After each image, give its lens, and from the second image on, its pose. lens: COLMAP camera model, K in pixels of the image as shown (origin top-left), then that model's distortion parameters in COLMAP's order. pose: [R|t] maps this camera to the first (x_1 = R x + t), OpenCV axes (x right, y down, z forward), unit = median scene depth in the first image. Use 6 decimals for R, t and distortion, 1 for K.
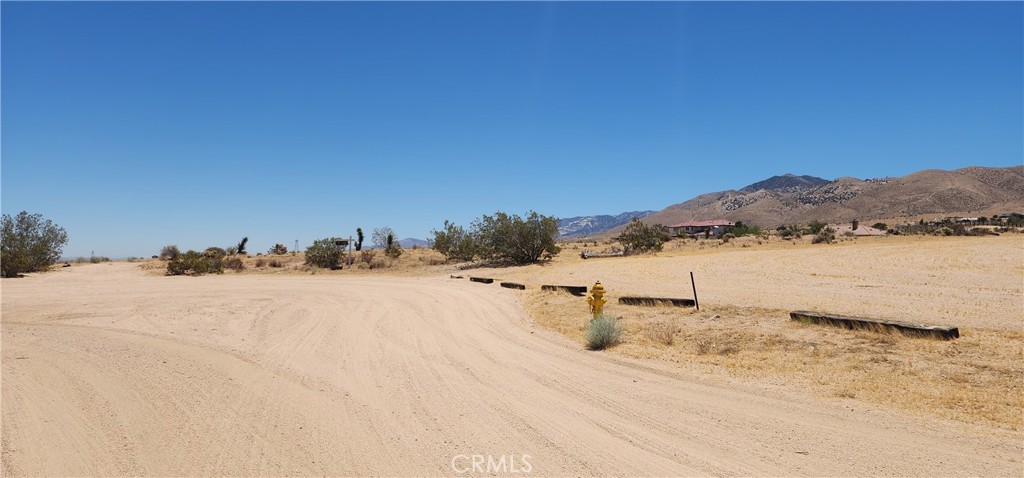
lens RADIAL K [[683.7, 0, 506.8], [0, 683.7, 248.6], [0, 0, 1]] dist [0.054400, -0.034735]
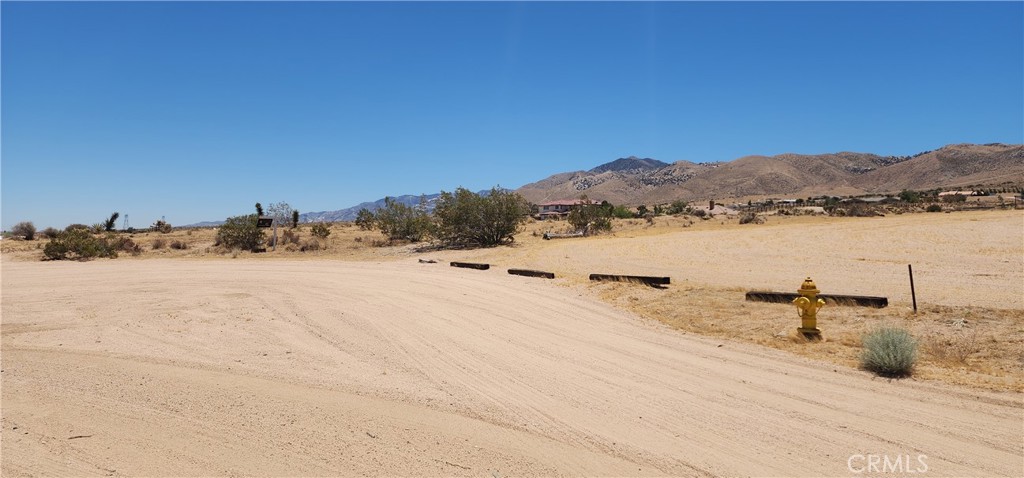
lens RADIAL K [[683.7, 0, 495.8], [0, 683.7, 247.1], [0, 0, 1]] dist [0.054400, -0.034735]
pose [[0.981478, -0.001830, 0.191564, -0.085459], [-0.004097, 0.999525, 0.030542, -0.002007], [-0.191529, -0.030761, 0.981005, 0.073458]]
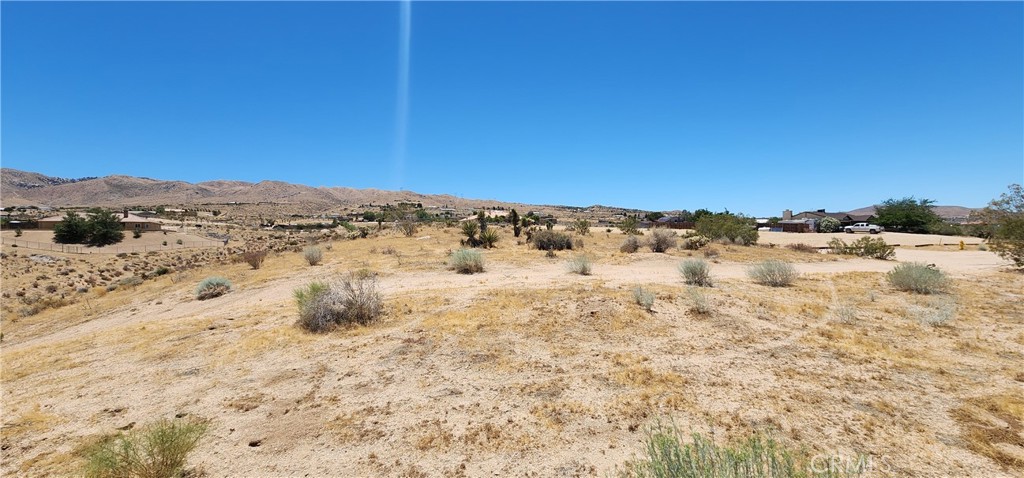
lens RADIAL K [[421.3, 0, 510.9], [0, 421.3, 238.1], [0, 0, 1]] dist [0.001524, 0.000729]
pose [[0.027260, -0.011134, 0.999566, -0.784861], [-0.001367, 0.999937, 0.011176, 0.008839], [-0.999627, -0.001671, 0.027243, 0.680848]]
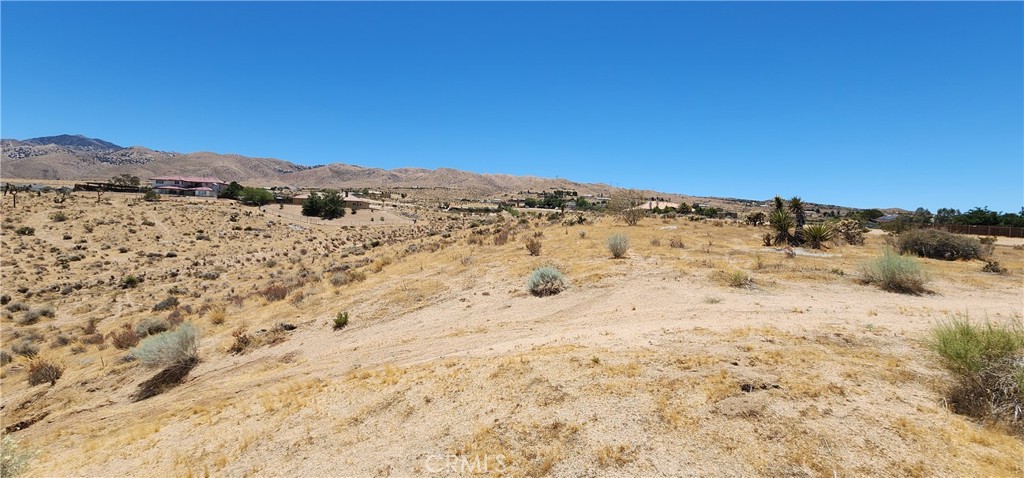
lens RADIAL K [[421.3, 0, 509.7], [0, 421.3, 240.2], [0, 0, 1]] dist [0.001524, 0.000729]
pose [[0.374897, -0.029394, 0.926601, -0.717205], [-0.050525, 0.997364, 0.052080, 0.013675], [-0.925689, -0.066341, 0.372423, 0.832284]]
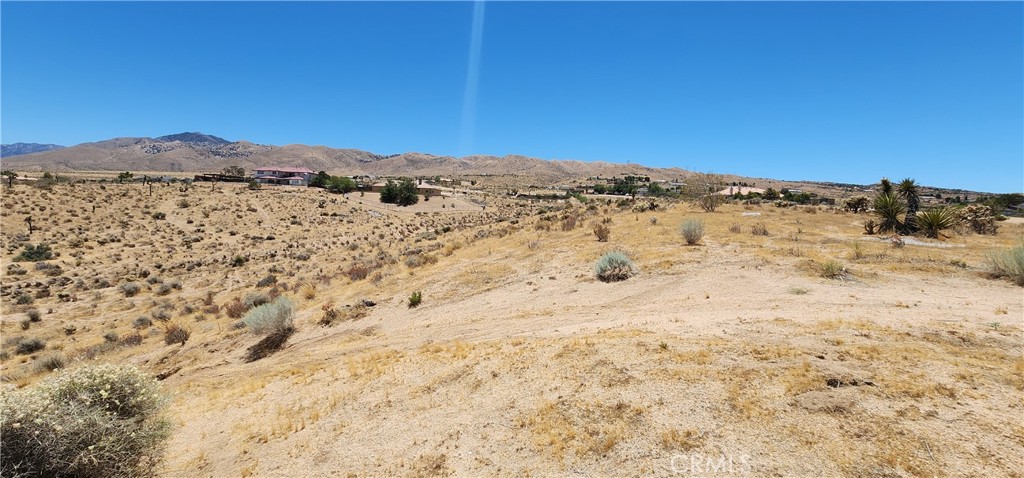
lens RADIAL K [[421.3, 0, 509.4], [0, 421.3, 240.4], [0, 0, 1]] dist [0.001524, 0.000729]
pose [[0.518296, -0.053103, 0.853551, -0.718539], [-0.049259, 0.994560, 0.091786, 0.014921], [-0.853782, -0.089617, 0.512860, 0.831187]]
